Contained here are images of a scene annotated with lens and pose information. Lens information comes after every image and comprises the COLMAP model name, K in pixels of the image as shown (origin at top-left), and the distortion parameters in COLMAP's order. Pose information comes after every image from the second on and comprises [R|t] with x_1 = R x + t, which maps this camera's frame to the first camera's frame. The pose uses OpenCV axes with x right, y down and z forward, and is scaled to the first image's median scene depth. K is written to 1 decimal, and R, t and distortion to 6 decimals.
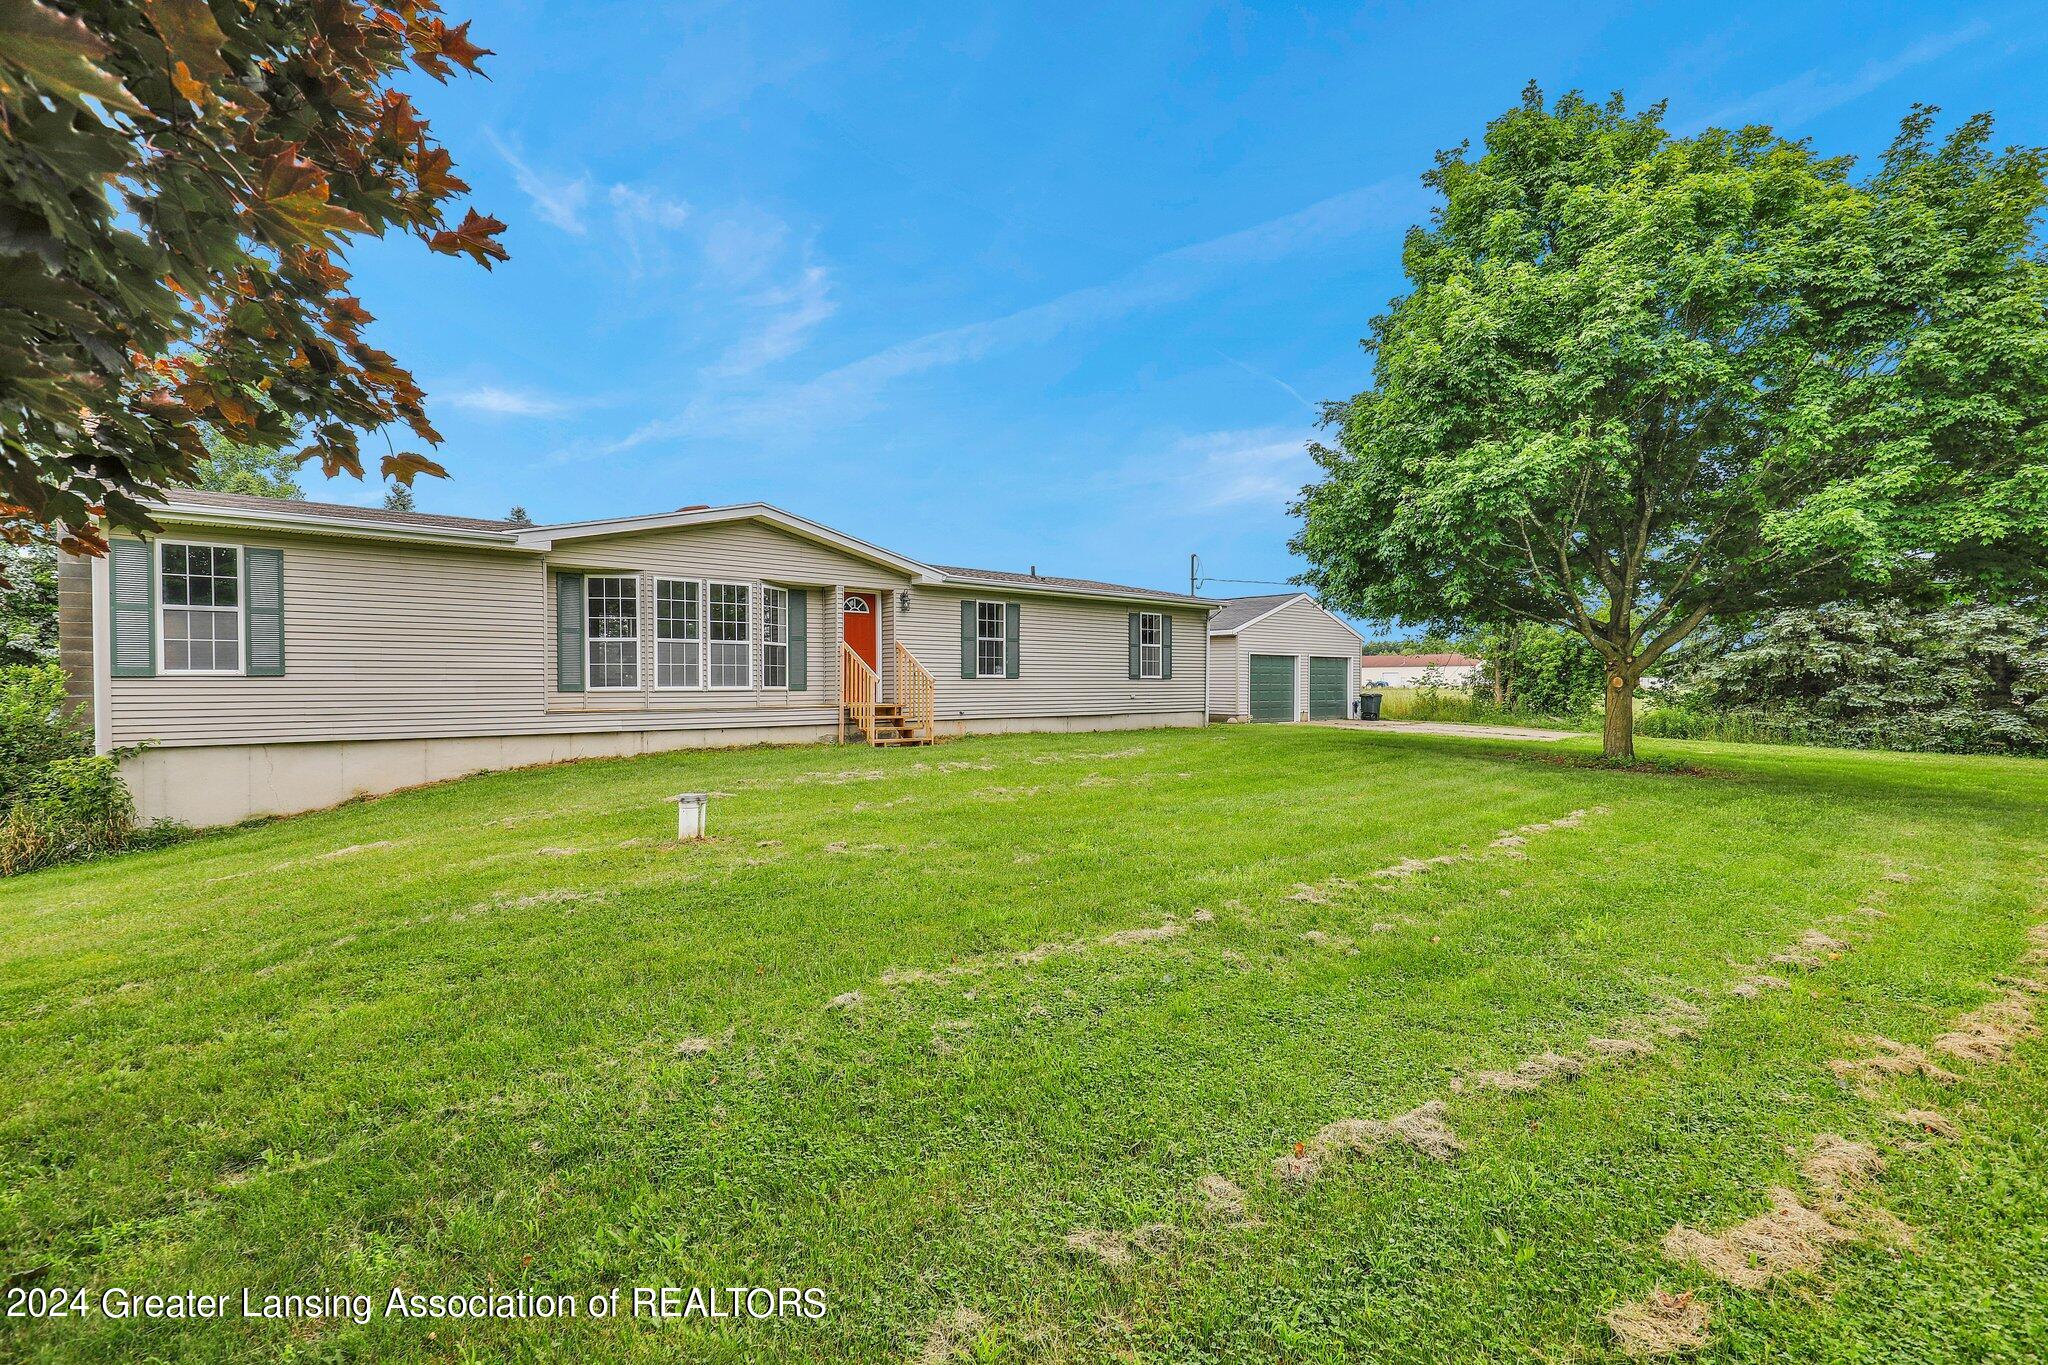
lens RADIAL K [[1012.8, 0, 1026.1], [0, 1012.8, 686.8], [0, 0, 1]] dist [-0.001330, -0.000177]
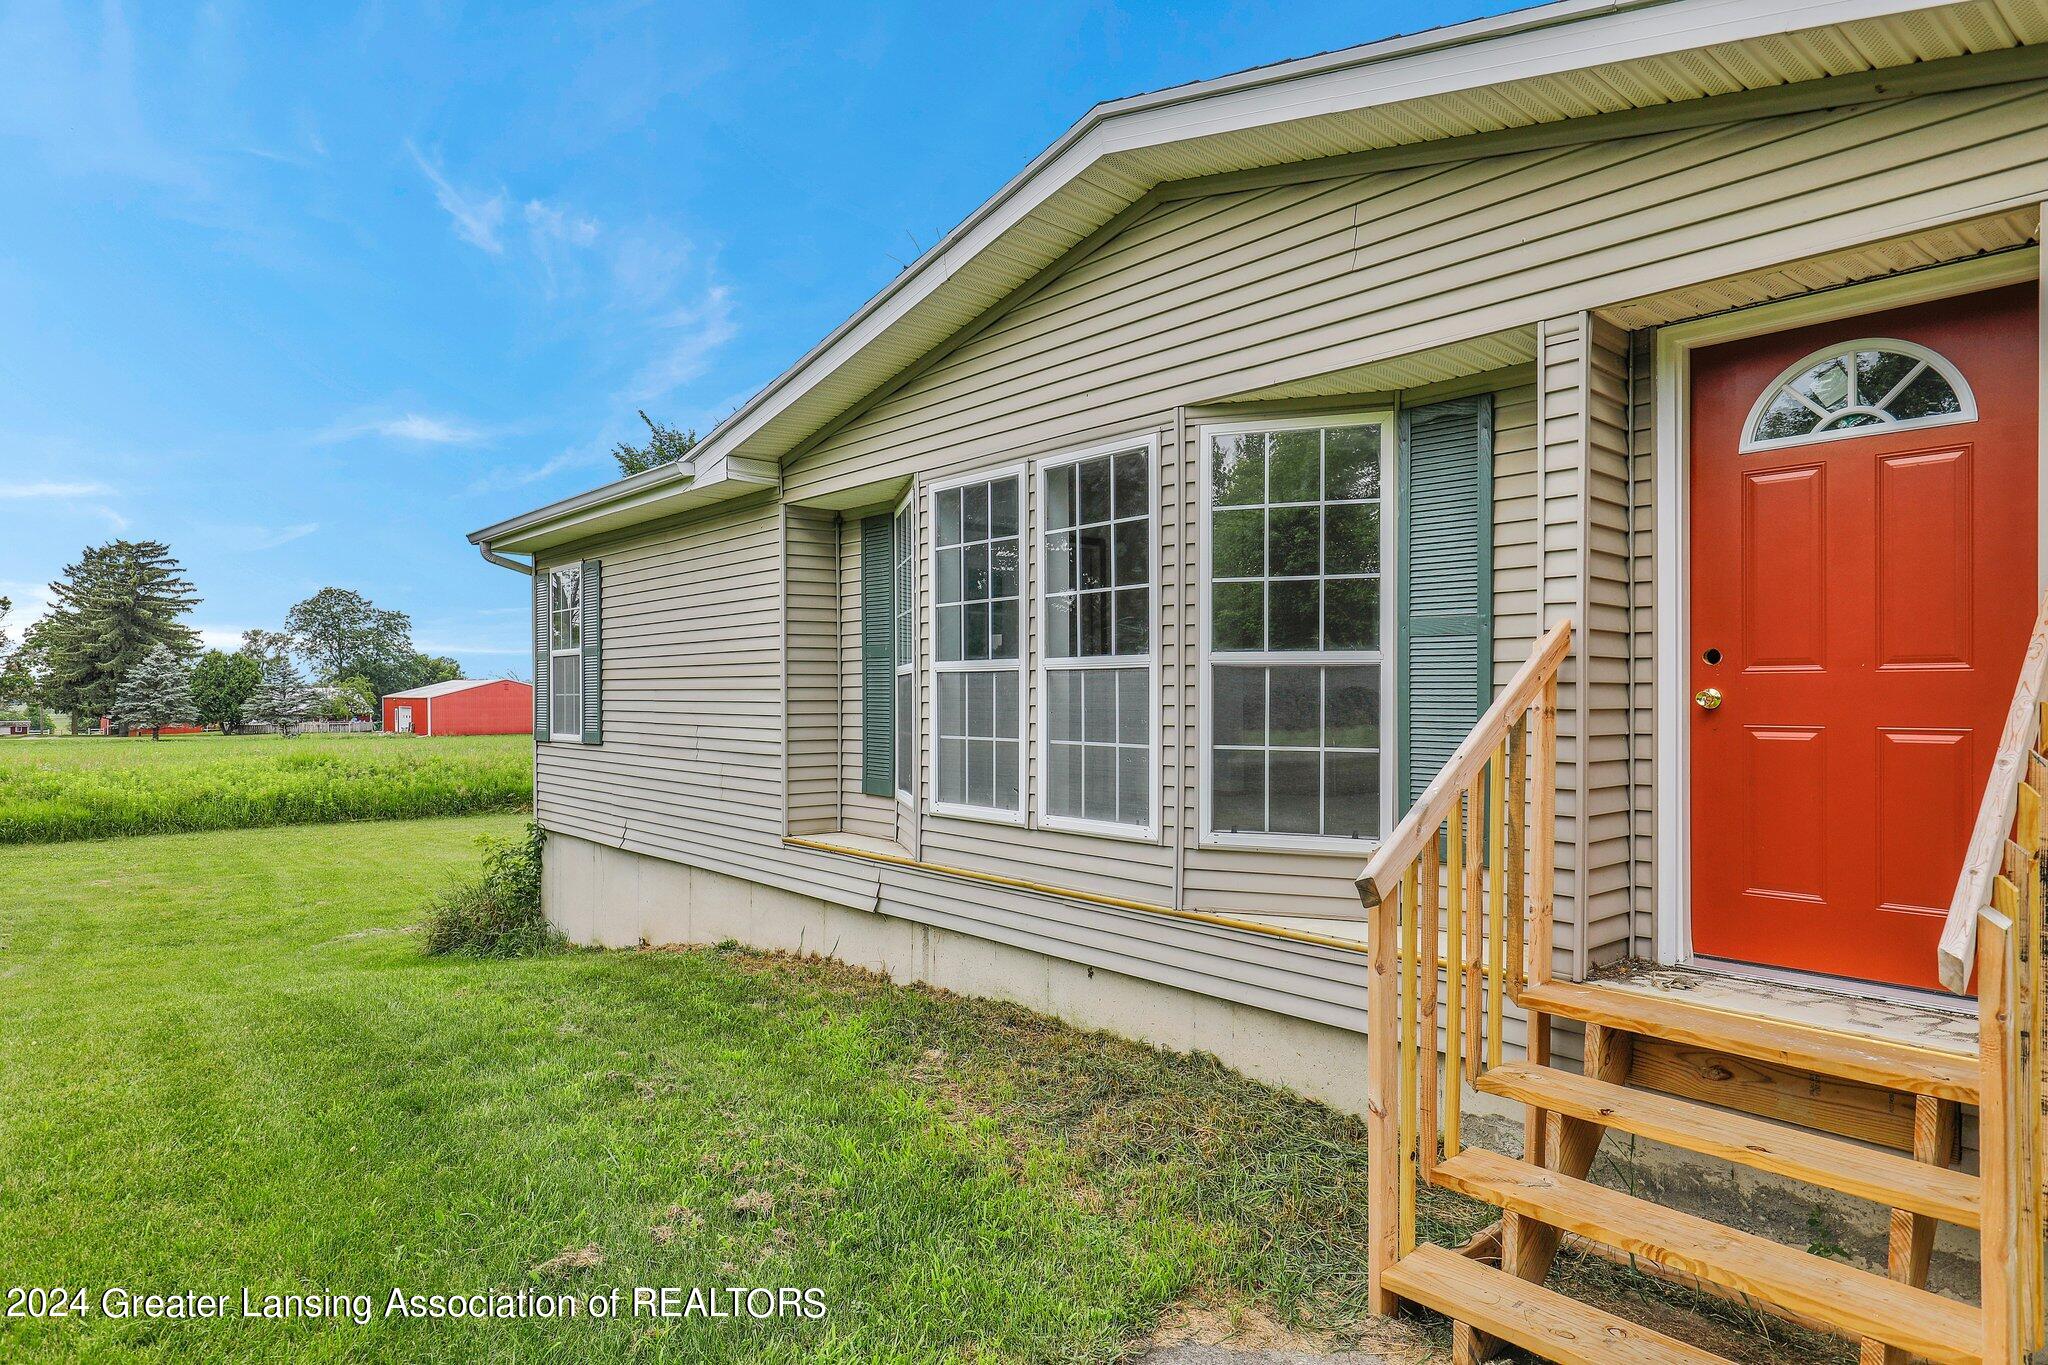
lens RADIAL K [[1161.1, 0, 1019.8], [0, 1161.1, 684.7], [0, 0, 1]] dist [-0.002140, -0.000157]
pose [[-0.039950, -0.000804, -0.999201, 0.029202], [0.000514, 1.000000, -0.000825, -0.038461], [0.999202, -0.000547, -0.039950, 1.007490]]
